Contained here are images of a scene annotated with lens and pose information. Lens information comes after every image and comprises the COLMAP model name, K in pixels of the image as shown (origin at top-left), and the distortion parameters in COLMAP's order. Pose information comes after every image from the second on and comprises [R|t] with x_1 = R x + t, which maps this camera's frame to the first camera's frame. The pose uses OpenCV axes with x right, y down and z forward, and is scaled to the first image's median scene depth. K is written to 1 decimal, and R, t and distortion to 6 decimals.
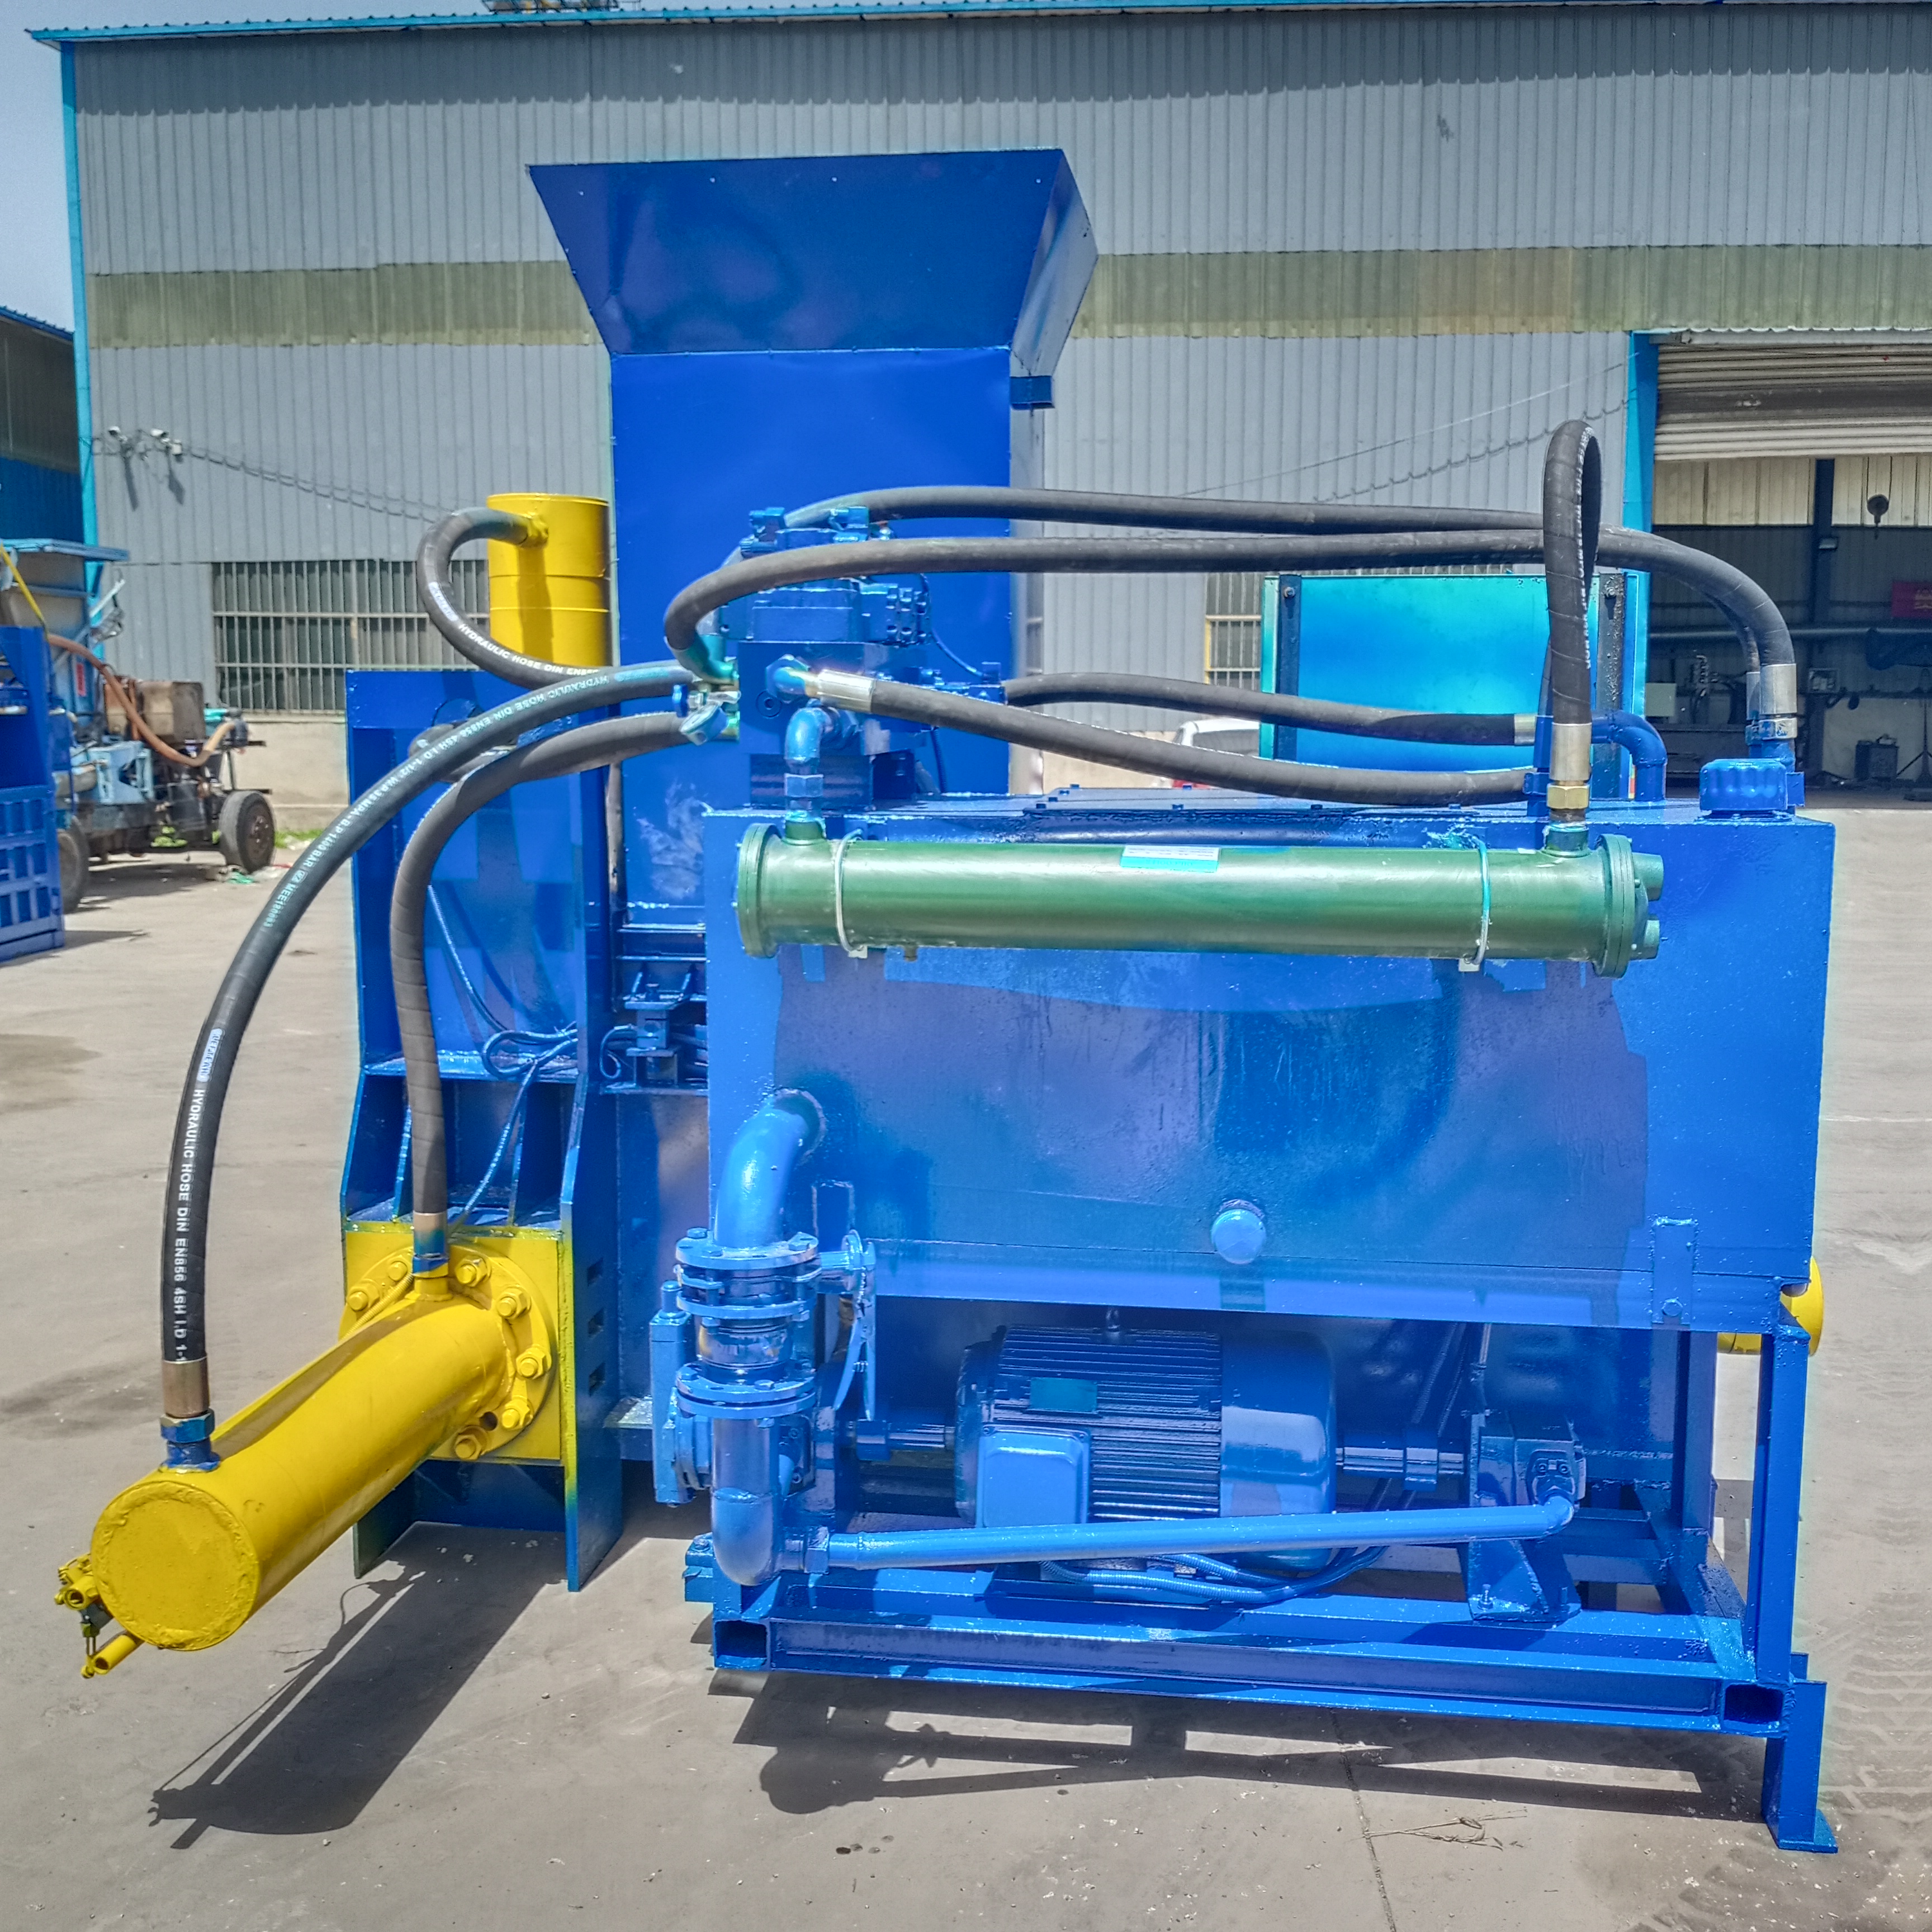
lens RADIAL K [[2078.3, 0, 918.6], [0, 2078.3, 946.0], [0, 0, 1]] dist [0.009679, 0.000000]
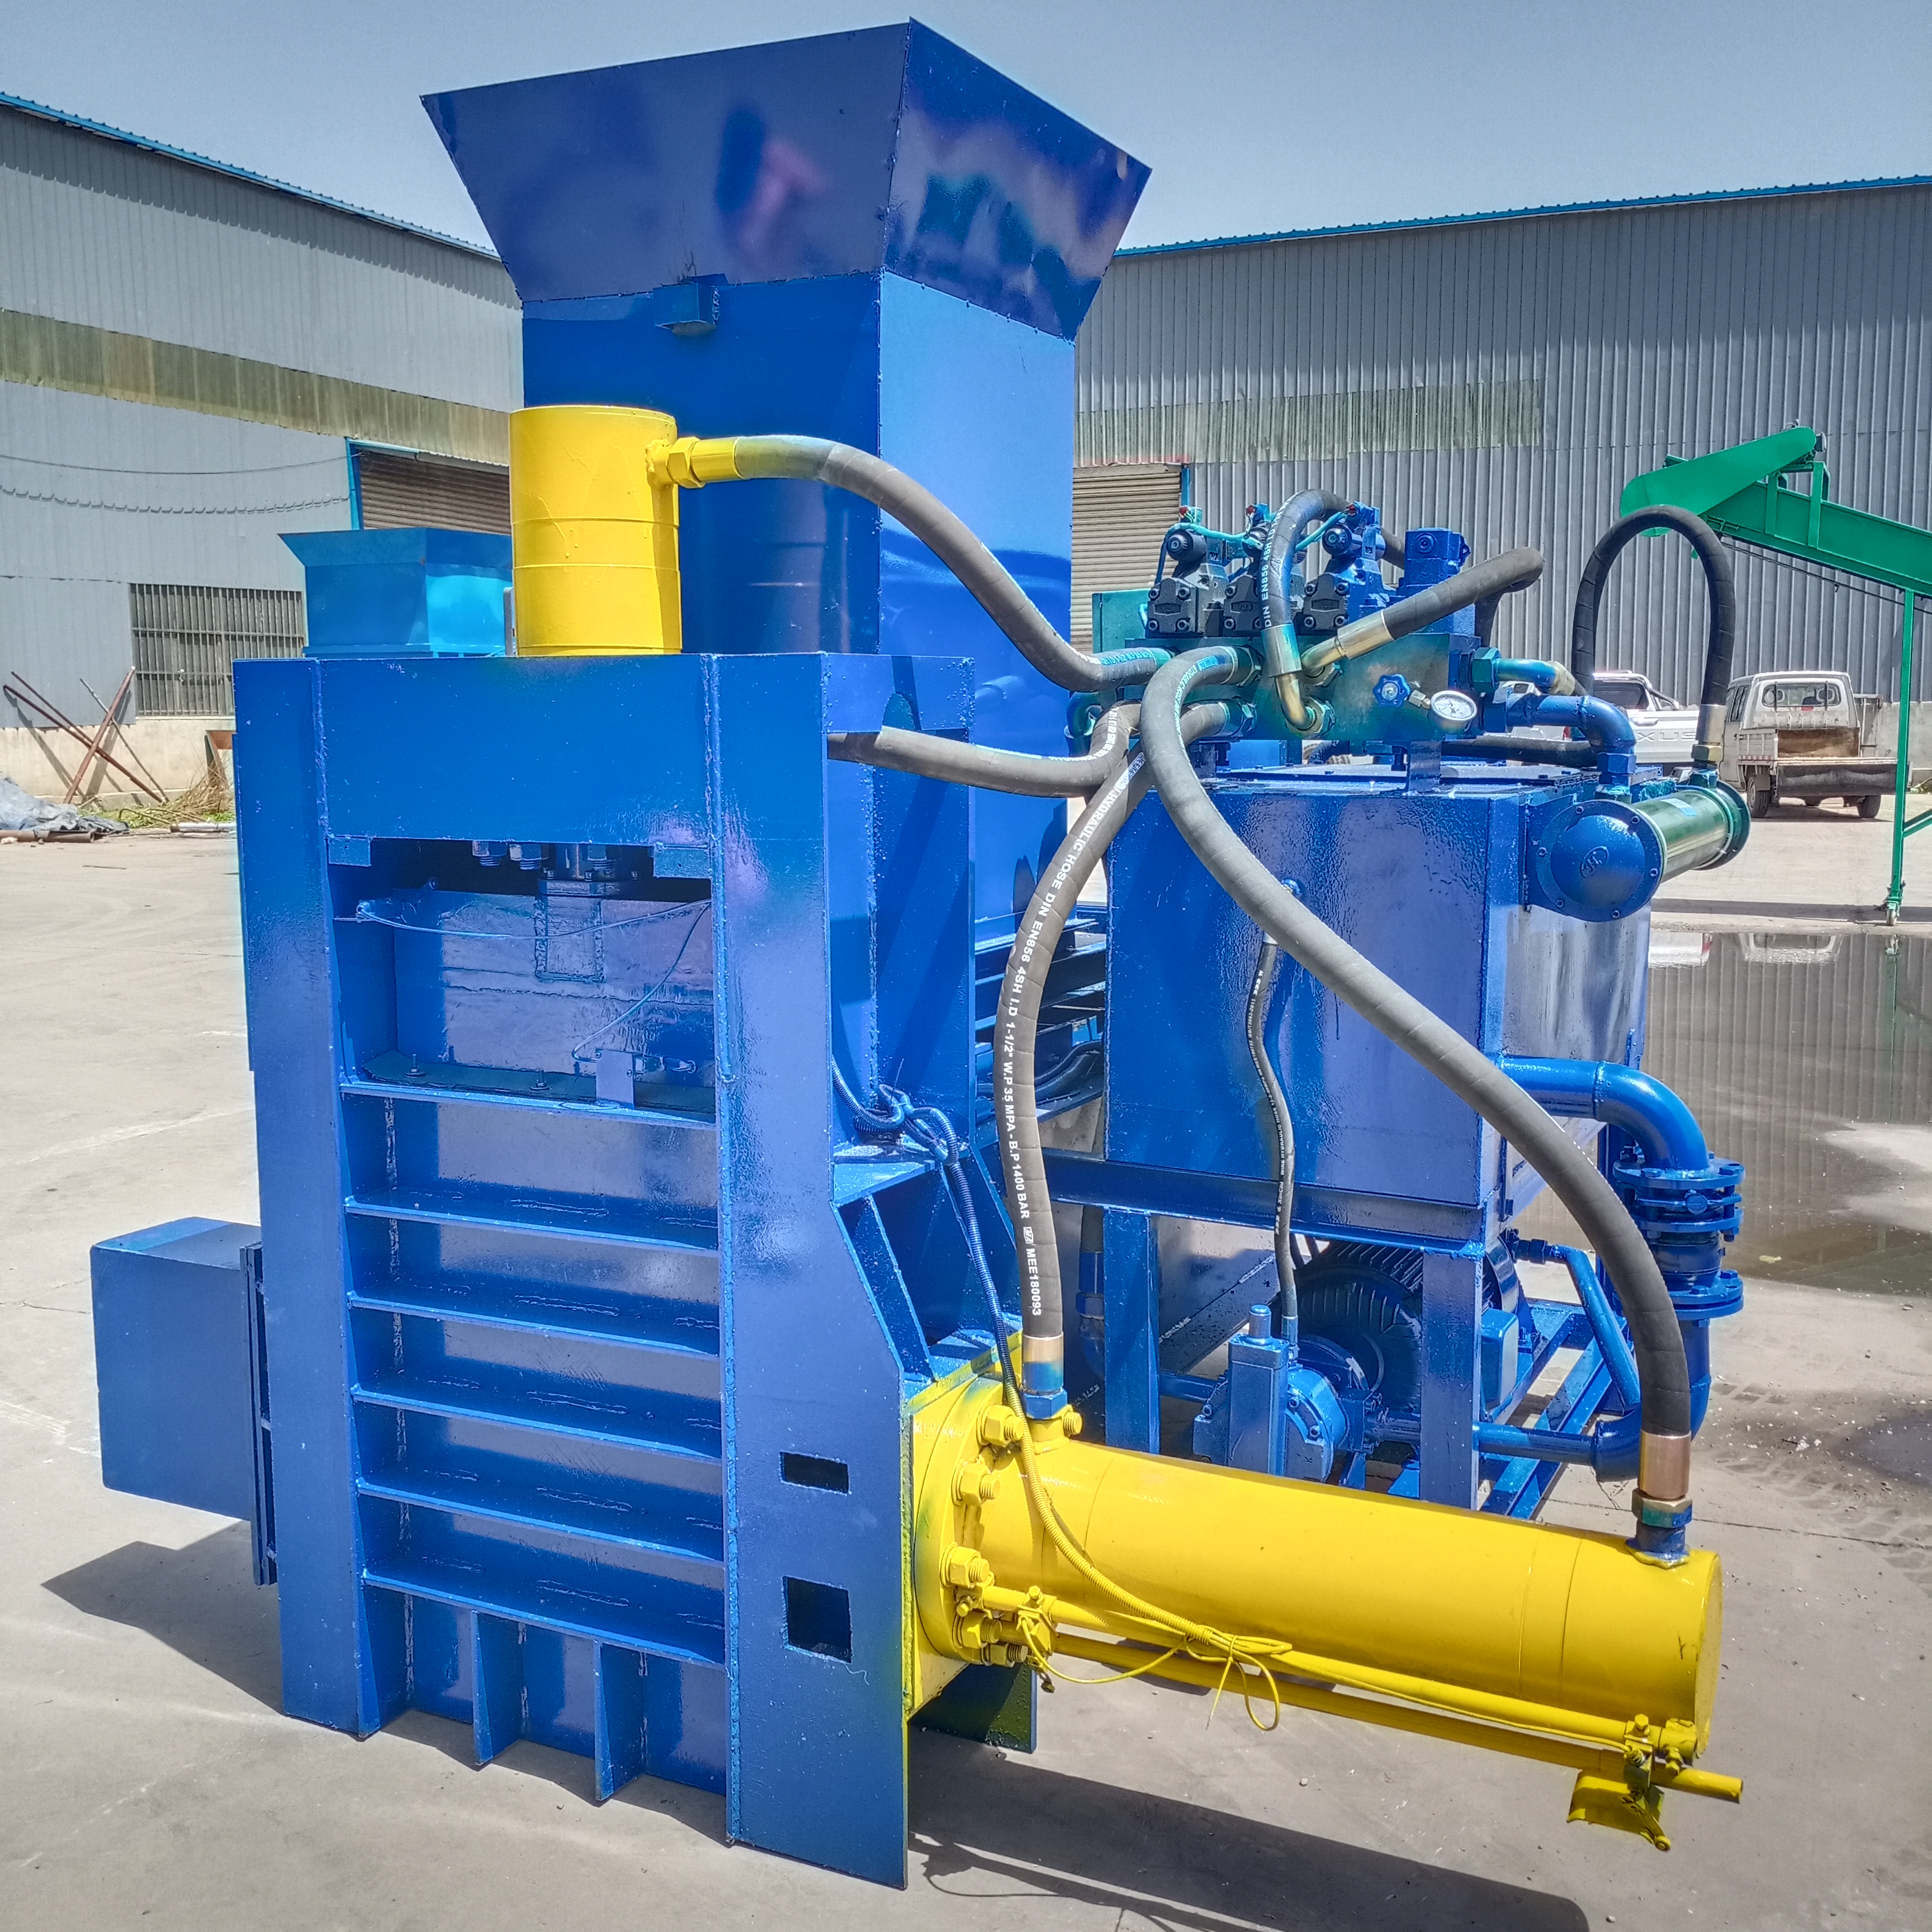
lens RADIAL K [[2078.3, 0, 971.4], [0, 2078.3, 953.1], [0, 0, 1]] dist [0.009679, 0.000000]
pose [[0.338315, -0.119849, 0.933370, -0.104730], [0.114976, 0.989690, 0.085406, -0.009649], [-0.933983, 0.078421, 0.348606, 0.079118]]
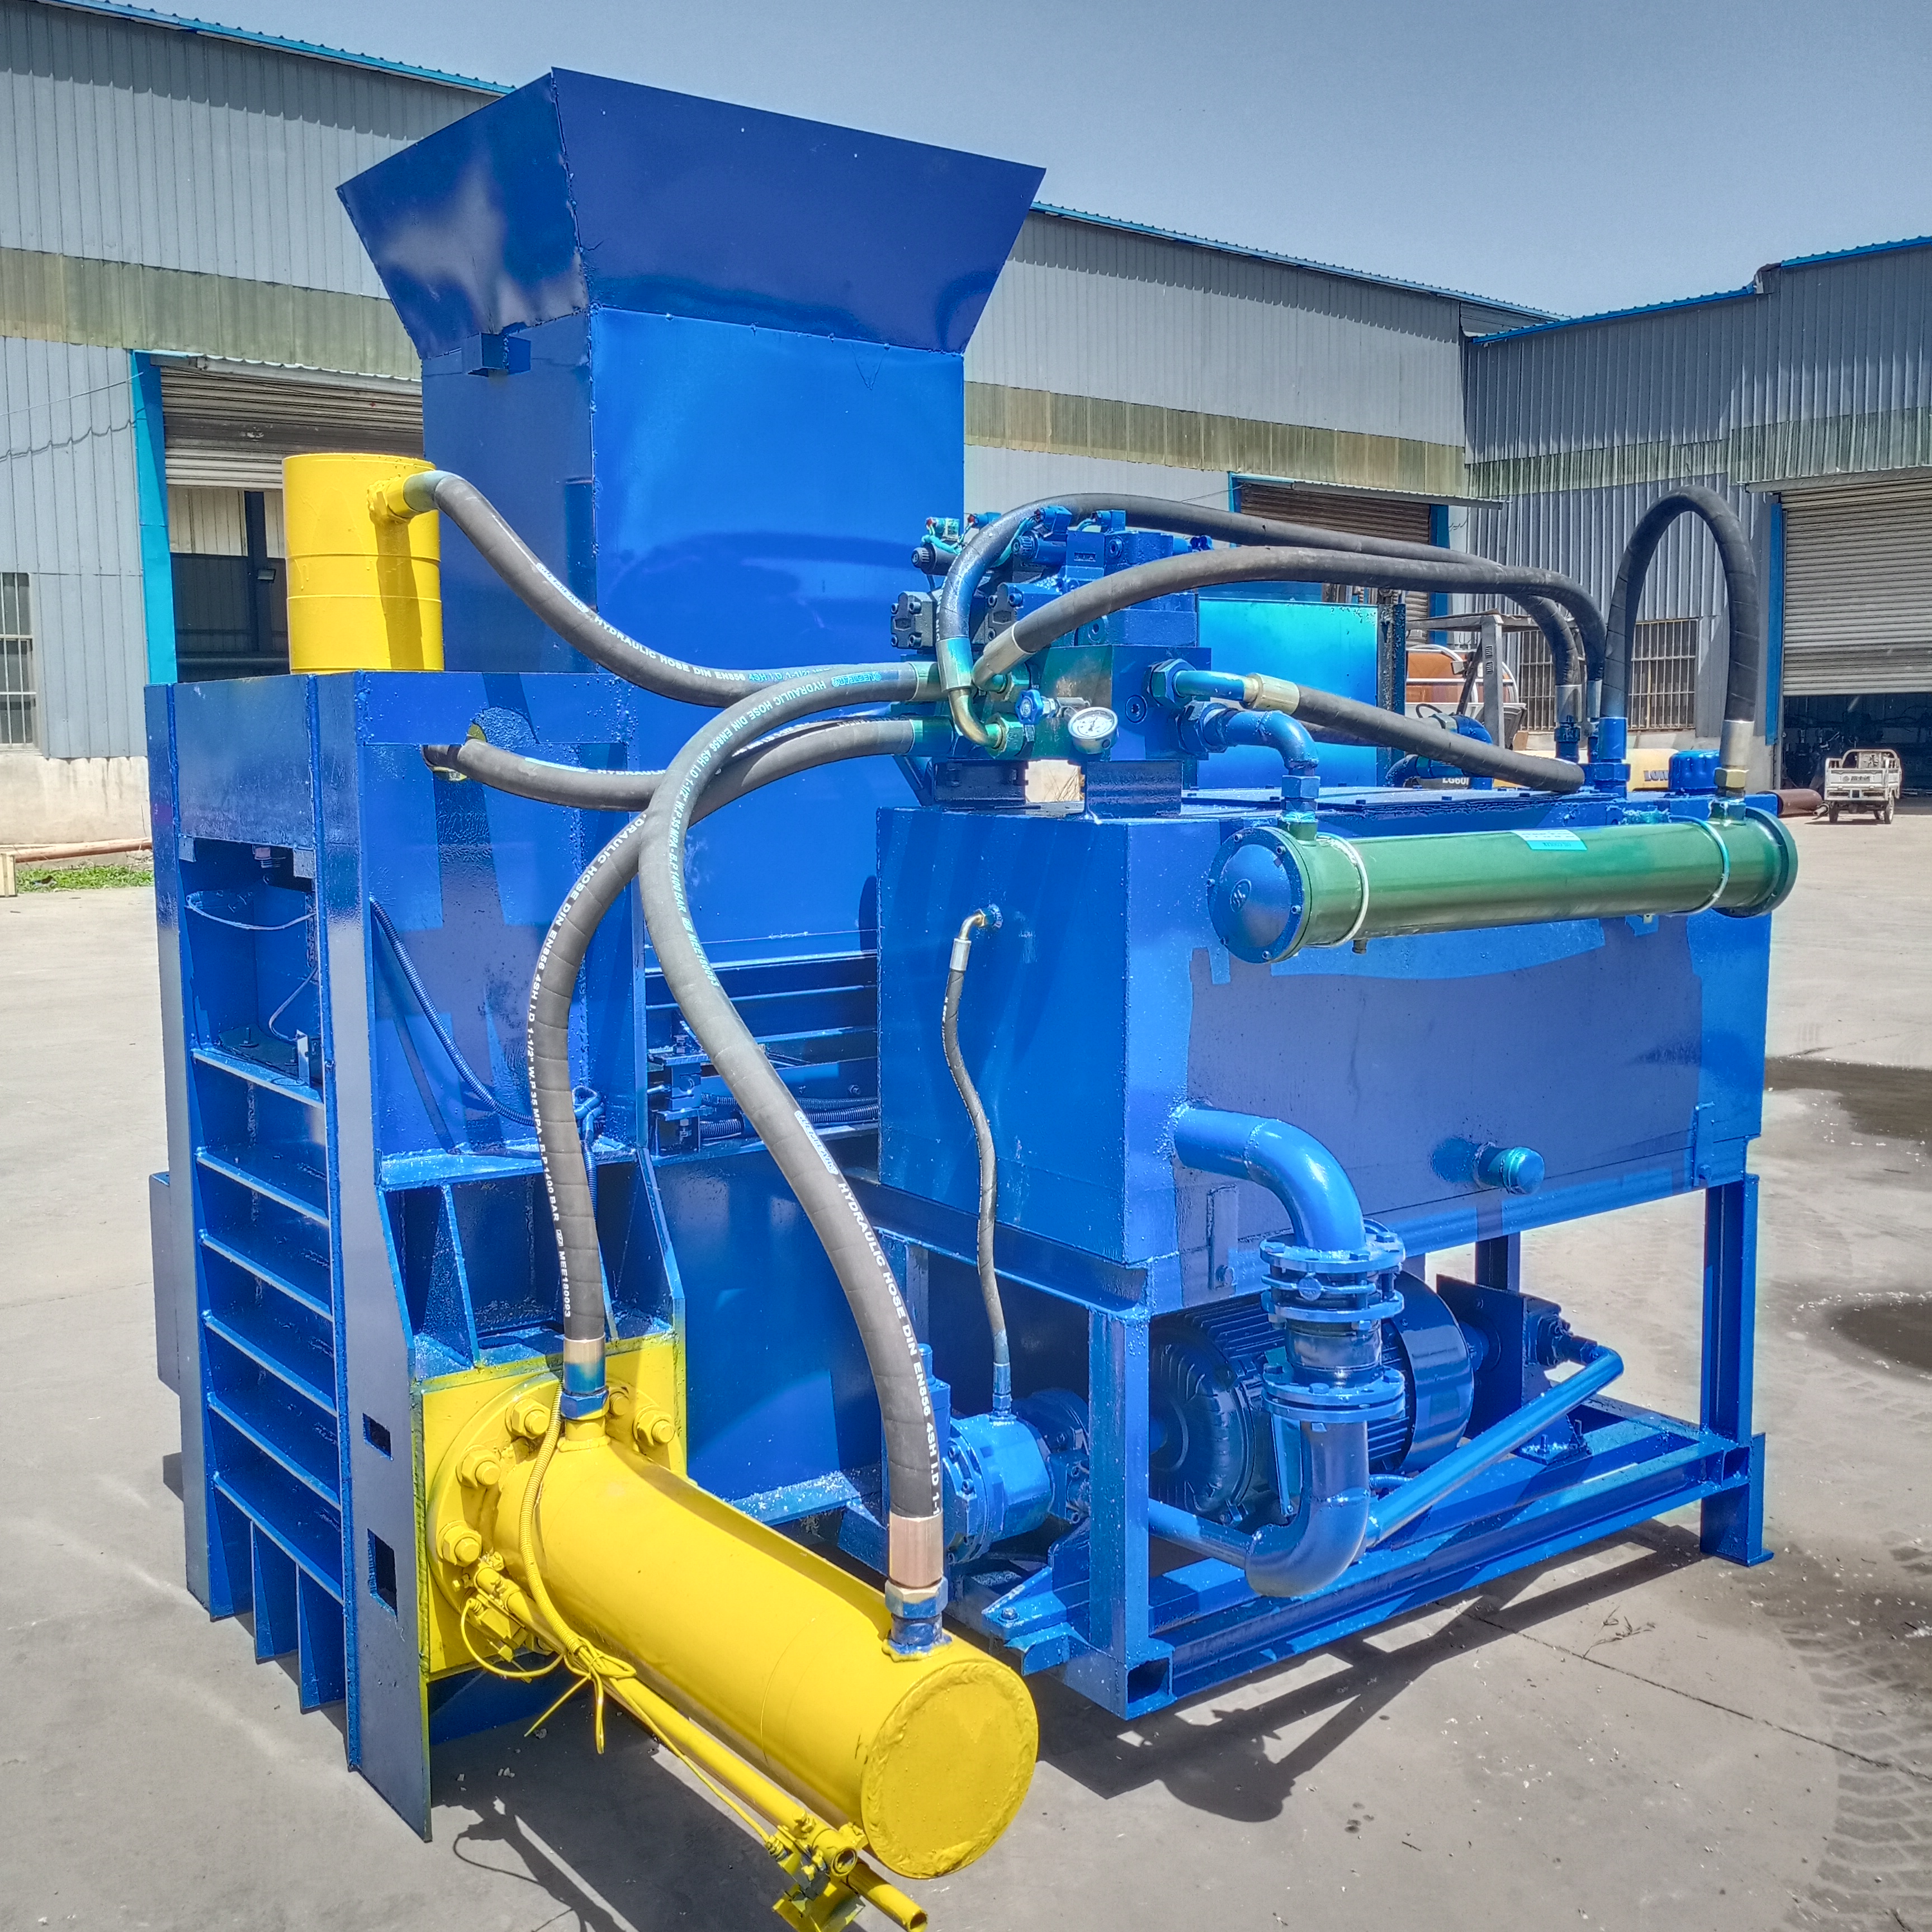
lens RADIAL K [[2078.3, 0, 967.2], [0, 2078.3, 965.8], [0, 0, 1]] dist [0.009679, 0.000000]
pose [[0.721623, -0.087750, 0.686703, -0.072577], [0.090431, 0.995383, 0.032166, -0.003305], [-0.686355, 0.038887, 0.726226, 0.031750]]
